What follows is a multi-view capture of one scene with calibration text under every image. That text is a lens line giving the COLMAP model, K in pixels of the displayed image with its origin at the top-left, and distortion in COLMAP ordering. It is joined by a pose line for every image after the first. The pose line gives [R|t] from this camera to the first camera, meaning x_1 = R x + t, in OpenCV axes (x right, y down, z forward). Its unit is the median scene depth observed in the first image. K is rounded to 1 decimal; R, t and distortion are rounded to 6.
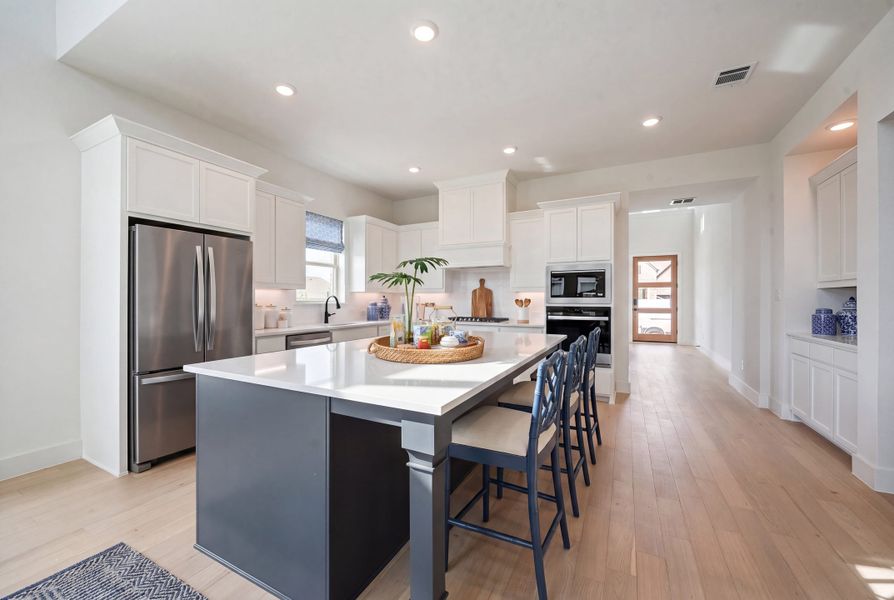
lens RADIAL K [[352.1, 0, 443.8], [0, 352.1, 300.1], [0, 0, 1]] dist [0.002204, 0.000093]
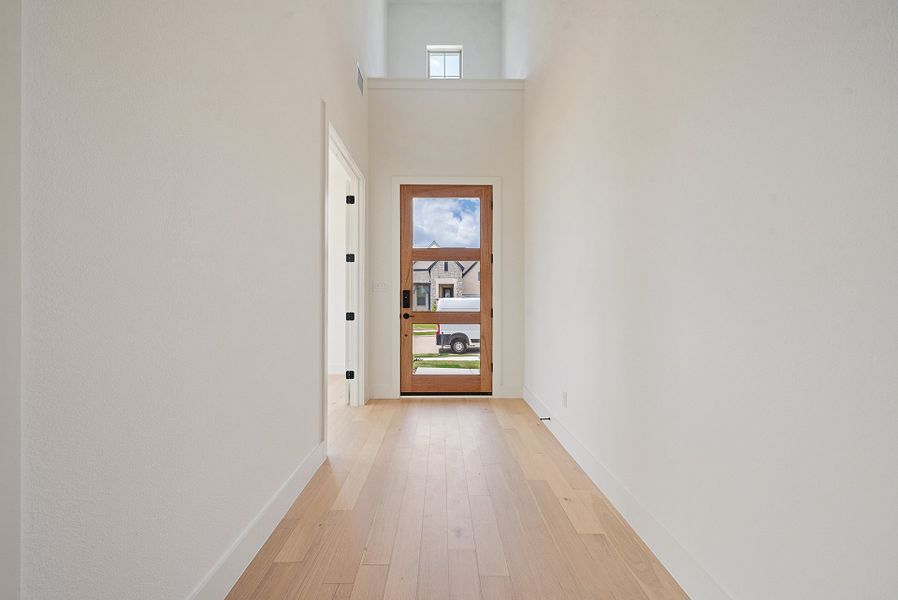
lens RADIAL K [[361.9, 0, 450.4], [0, 361.9, 300.5], [0, 0, 1]] dist [0.001895, 0.000396]
pose [[0.875387, 0.000094, 0.483423, 0.402345], [0.004271, 0.999959, -0.007928, 0.013606], [-0.483404, 0.009005, 0.875351, 0.635161]]
